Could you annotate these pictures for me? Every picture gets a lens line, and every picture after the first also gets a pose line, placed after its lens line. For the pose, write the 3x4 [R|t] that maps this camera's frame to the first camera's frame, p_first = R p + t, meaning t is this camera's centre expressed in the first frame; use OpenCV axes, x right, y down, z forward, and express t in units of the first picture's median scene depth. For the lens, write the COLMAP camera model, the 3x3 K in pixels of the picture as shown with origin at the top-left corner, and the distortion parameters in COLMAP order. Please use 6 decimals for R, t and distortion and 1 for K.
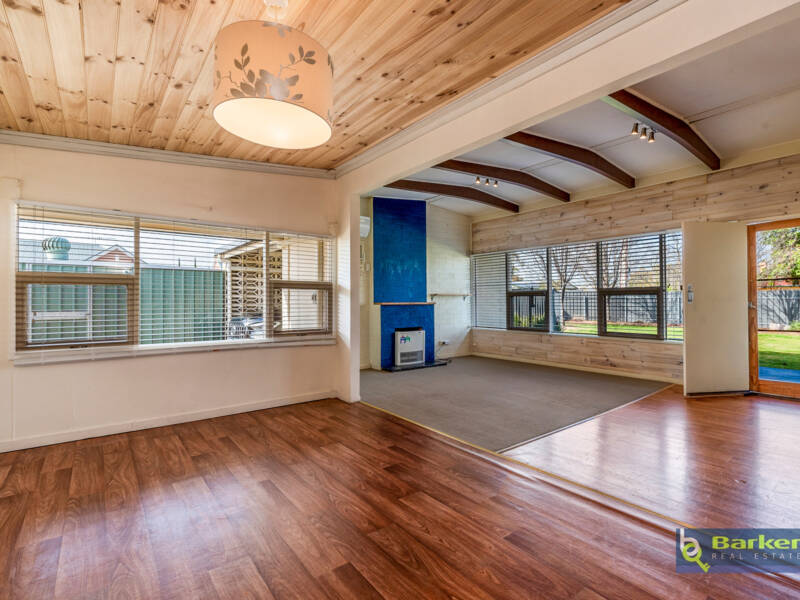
lens RADIAL K [[381.4, 0, 401.6], [0, 381.4, 295.4], [0, 0, 1]] dist [0.002014, -0.001564]
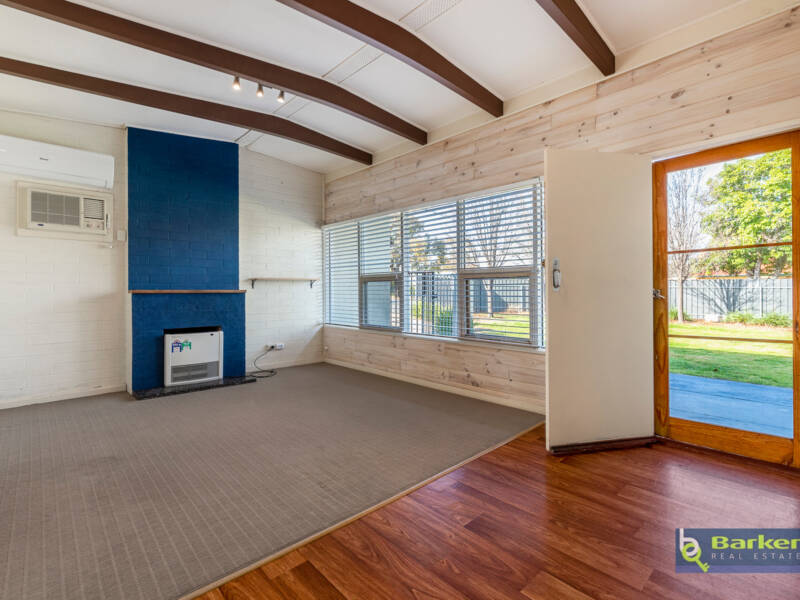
lens RADIAL K [[391.5, 0, 391.7], [0, 391.5, 287.9], [0, 0, 1]] dist [0.000918, 0.000049]
pose [[0.996398, 0.002791, 0.084755, 0.315830], [-0.003382, 0.999971, 0.006836, 0.009415], [-0.084734, -0.007098, 0.996378, 0.297767]]
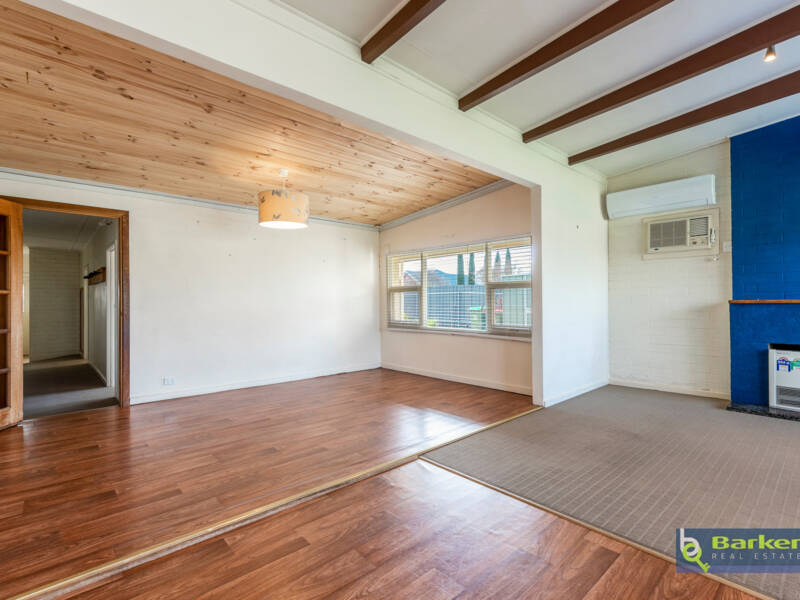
lens RADIAL K [[381.4, 0, 401.6], [0, 381.4, 295.4], [0, 0, 1]] dist [0.002014, -0.001564]
pose [[0.103013, -0.016329, -0.994546, 0.517684], [0.019954, 0.999698, -0.014346, 0.009124], [0.994480, -0.018368, 0.103308, 0.372536]]
